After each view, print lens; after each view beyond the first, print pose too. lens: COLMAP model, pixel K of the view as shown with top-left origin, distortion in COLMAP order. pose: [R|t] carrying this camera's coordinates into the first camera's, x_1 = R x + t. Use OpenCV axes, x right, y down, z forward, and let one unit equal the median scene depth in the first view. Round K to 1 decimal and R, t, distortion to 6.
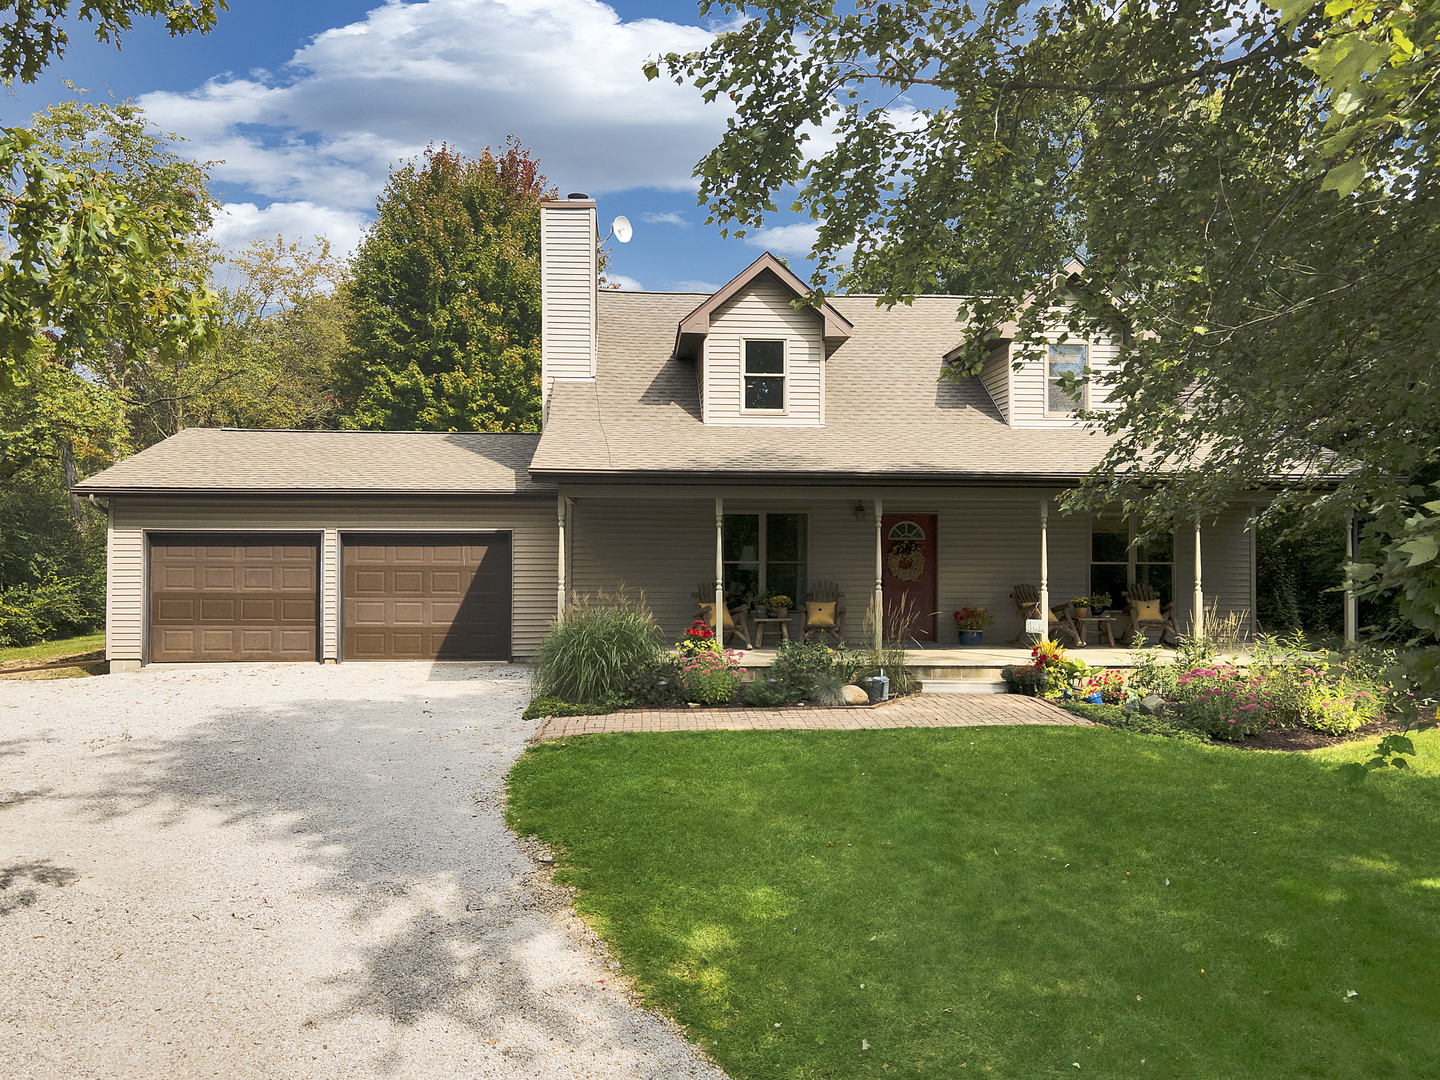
lens RADIAL K [[1029.3, 0, 718.0], [0, 1029.3, 543.3], [0, 0, 1]] dist [0.002540, 0.028384]
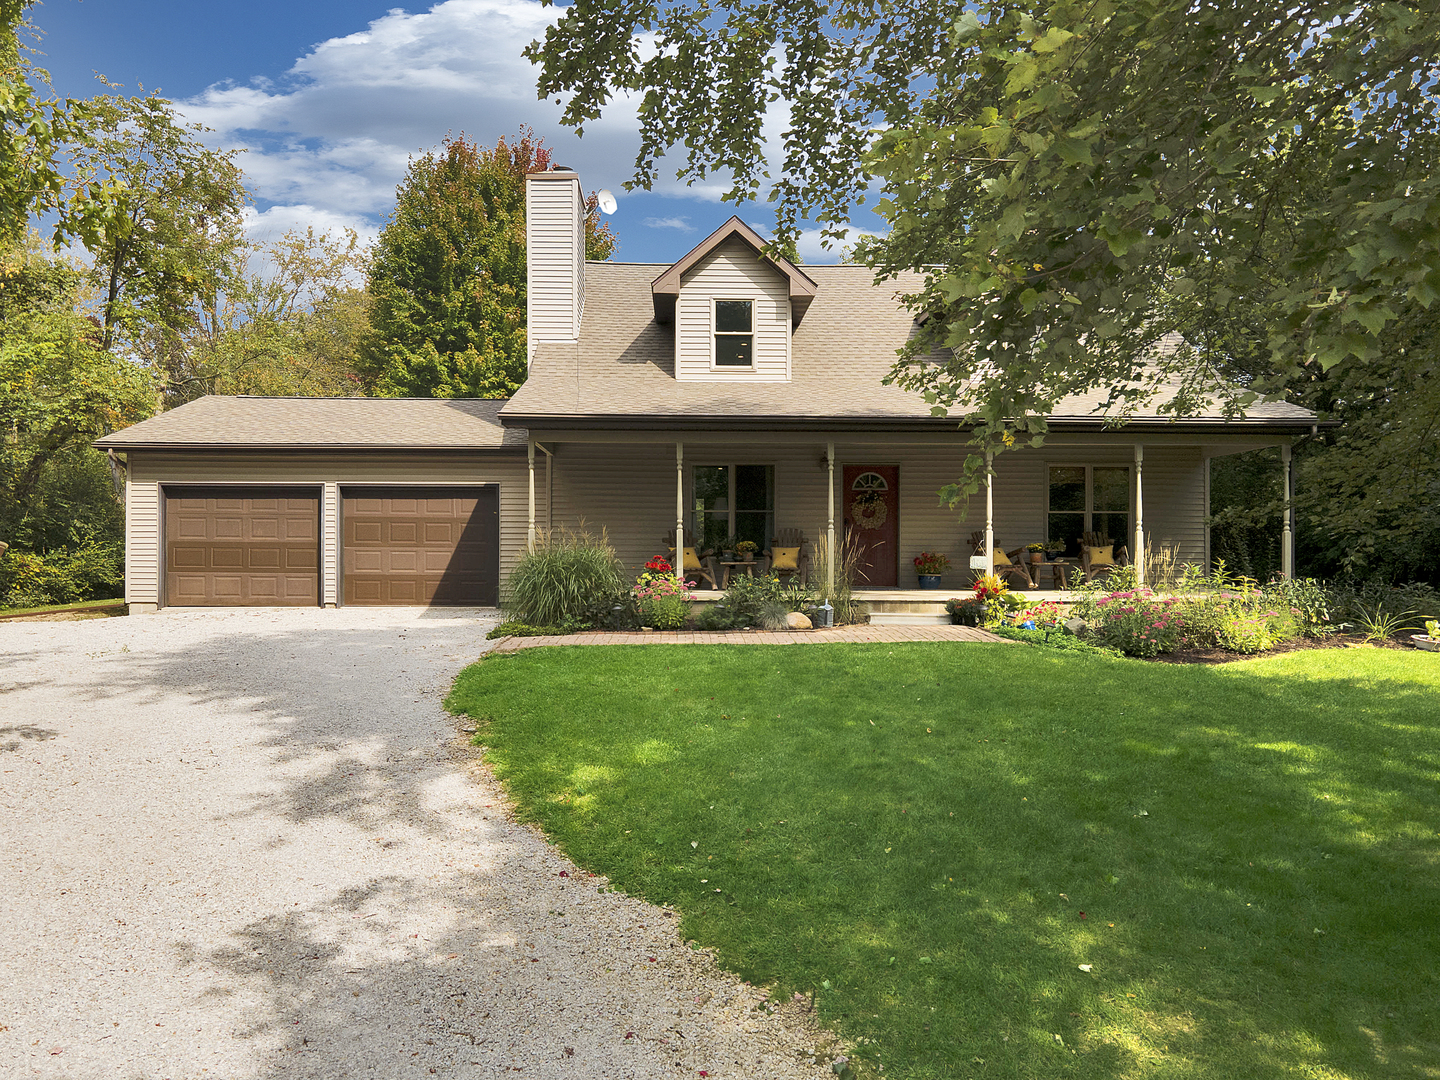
lens RADIAL K [[1015.2, 0, 719.1], [0, 1015.2, 543.5], [0, 0, 1]] dist [0.009479, -0.000807]
pose [[0.999352, -0.001149, -0.035971, 0.067004], [0.001281, 0.999992, 0.003659, 0.047955], [0.035967, -0.003702, 0.999346, -0.041412]]
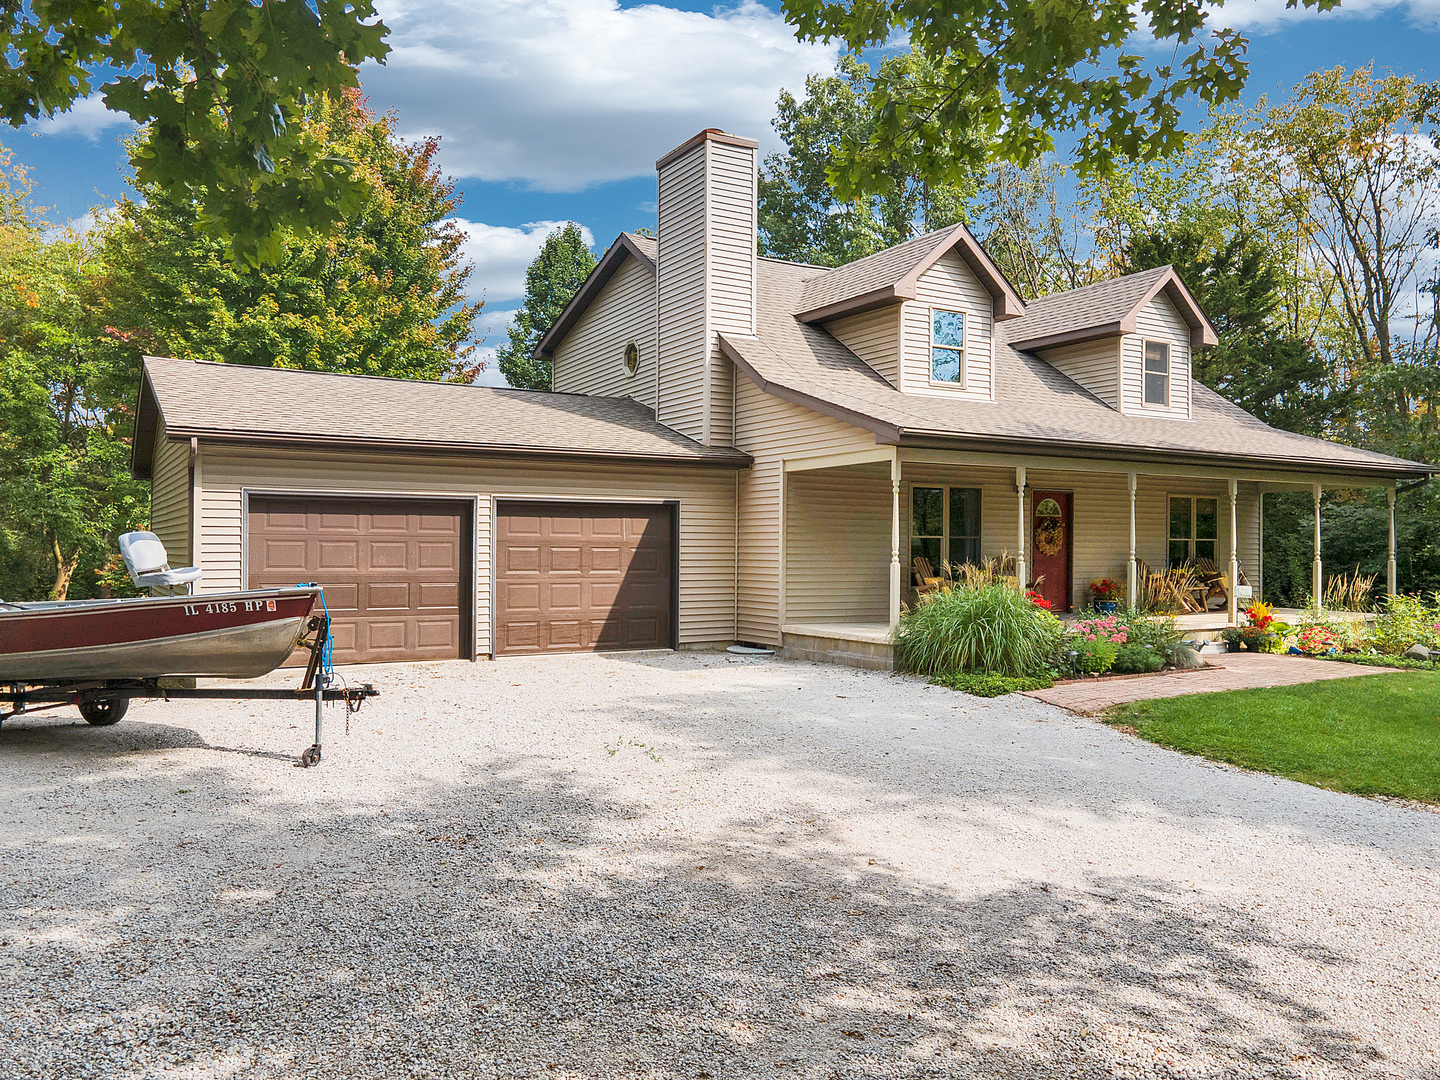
lens RADIAL K [[1037.0, 0, 715.6], [0, 1037.0, 568.2], [0, 0, 1]] dist [0.004189, 0.000906]
pose [[0.906934, -0.008507, 0.421187, -0.573678], [-0.001582, 0.999720, 0.023600, 0.025236], [-0.421269, -0.022070, 0.906667, 0.186976]]
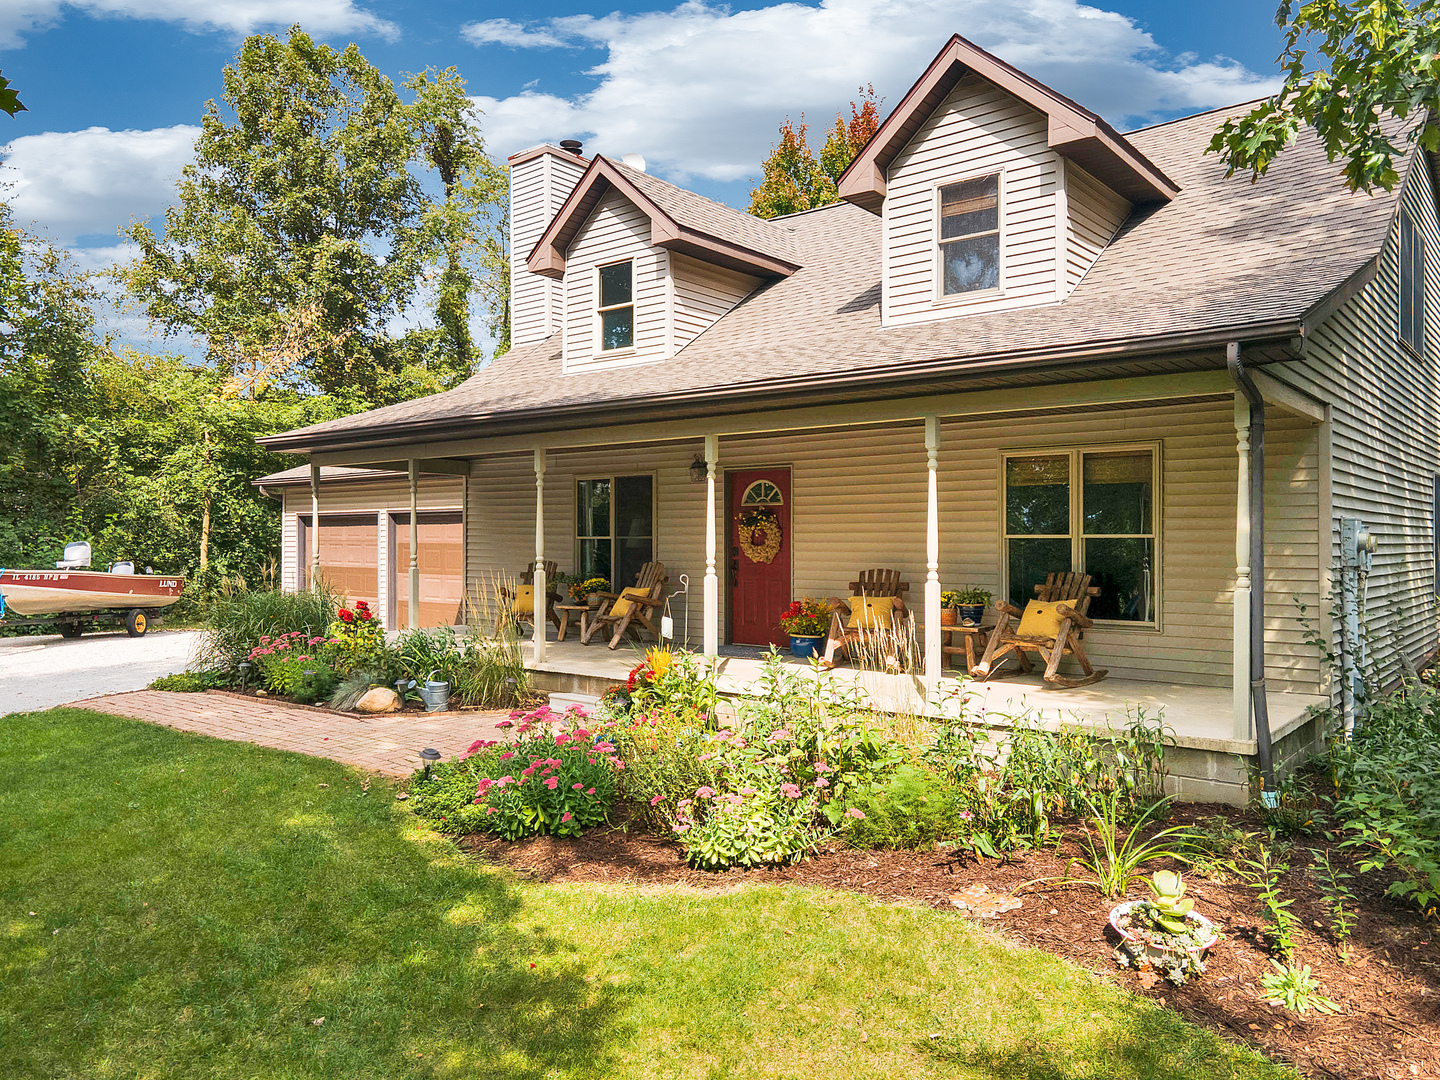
lens RADIAL K [[1054.3, 0, 722.2], [0, 1054.3, 540.2], [0, 0, 1]] dist [-0.003725, 0.038600]
pose [[0.724687, -0.003320, -0.689070, 0.673957], [0.007845, 0.999963, 0.003432, 0.018235], [0.689034, -0.007893, 0.724686, 0.453673]]
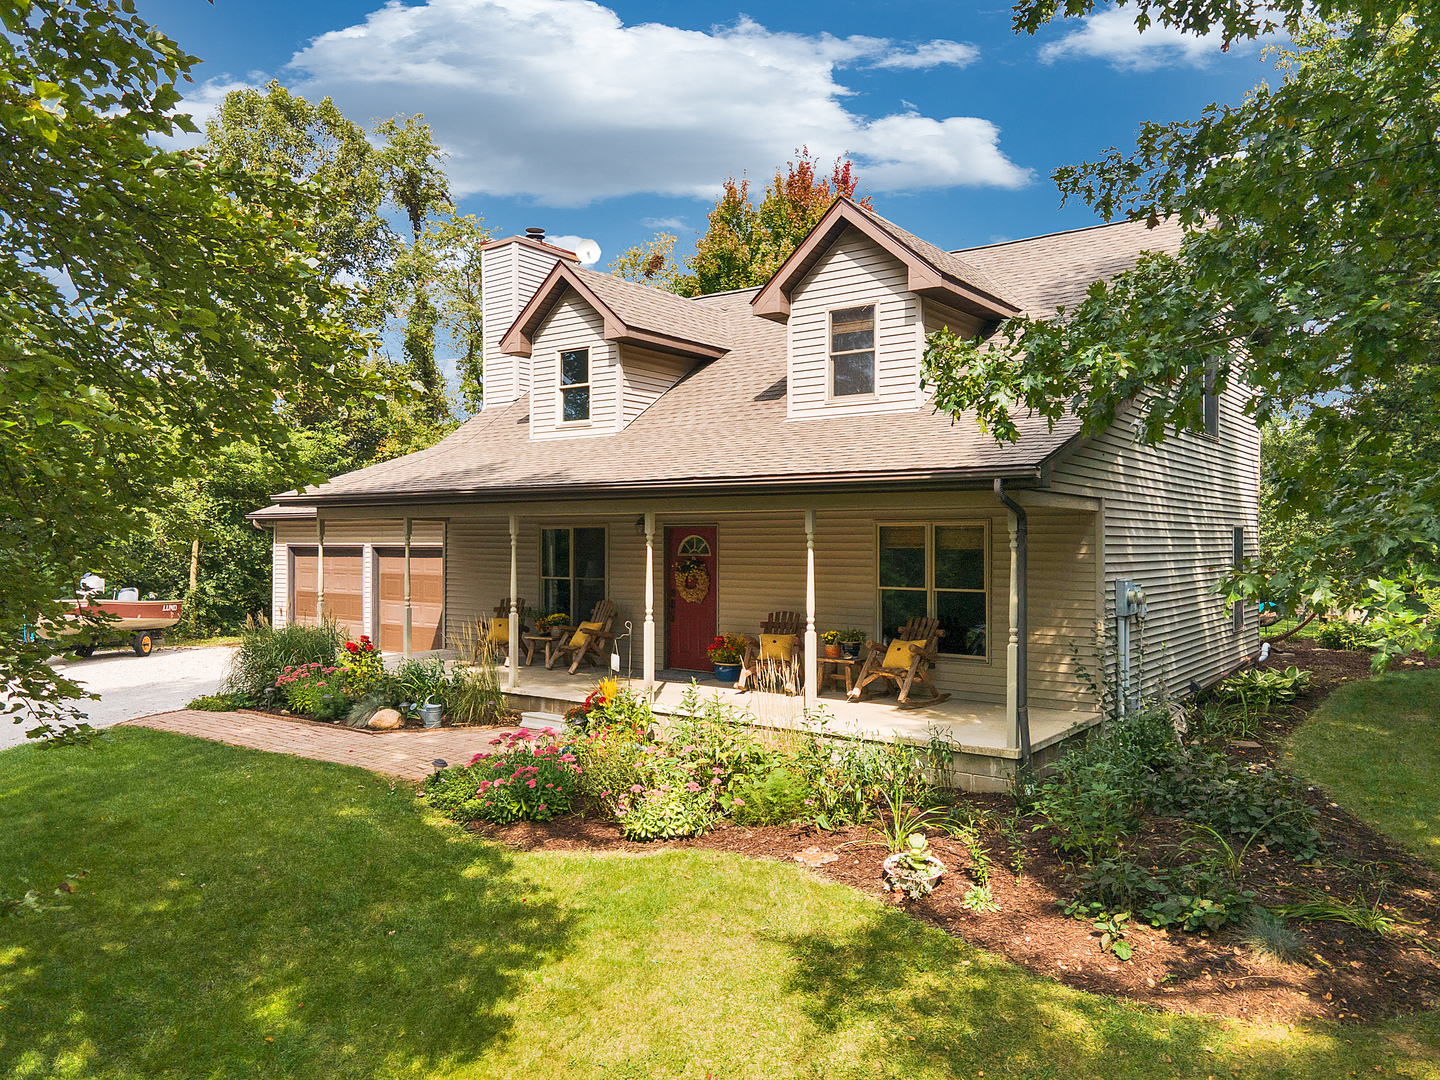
lens RADIAL K [[1050.6, 0, 721.9], [0, 1050.6, 530.7], [0, 0, 1]] dist [0.002981, -0.000627]
pose [[0.752386, -0.009231, -0.658657, 0.800293], [0.008408, 0.999955, -0.004410, -0.020858], [0.658668, -0.002220, 0.752430, 0.342547]]
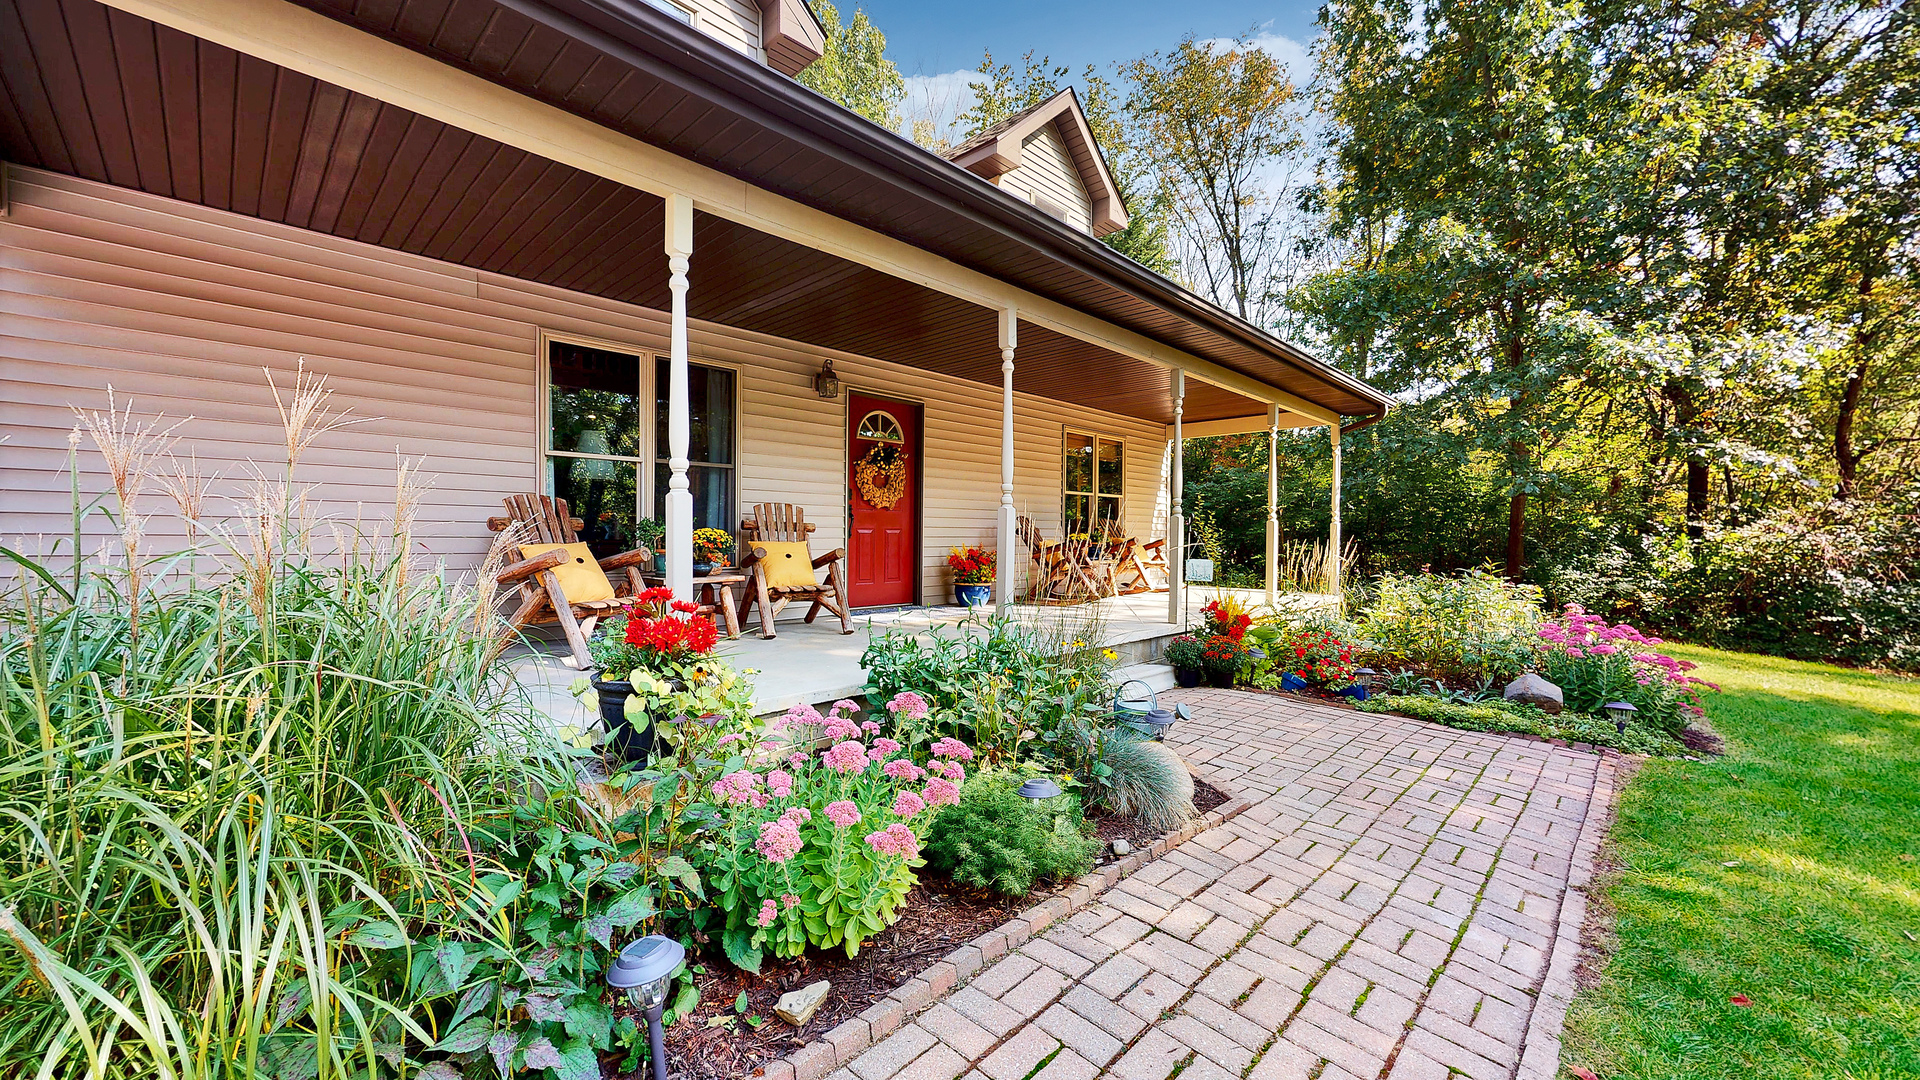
lens RADIAL K [[733.4, 0, 948.7], [0, 733.4, 538.8], [0, 0, 1]] dist [-0.001100, -0.000120]
pose [[0.756439, 0.000069, 0.654065, -0.073026], [-0.011796, 0.999839, 0.013536, 0.048900], [-0.653958, -0.017955, 0.756318, 0.647623]]
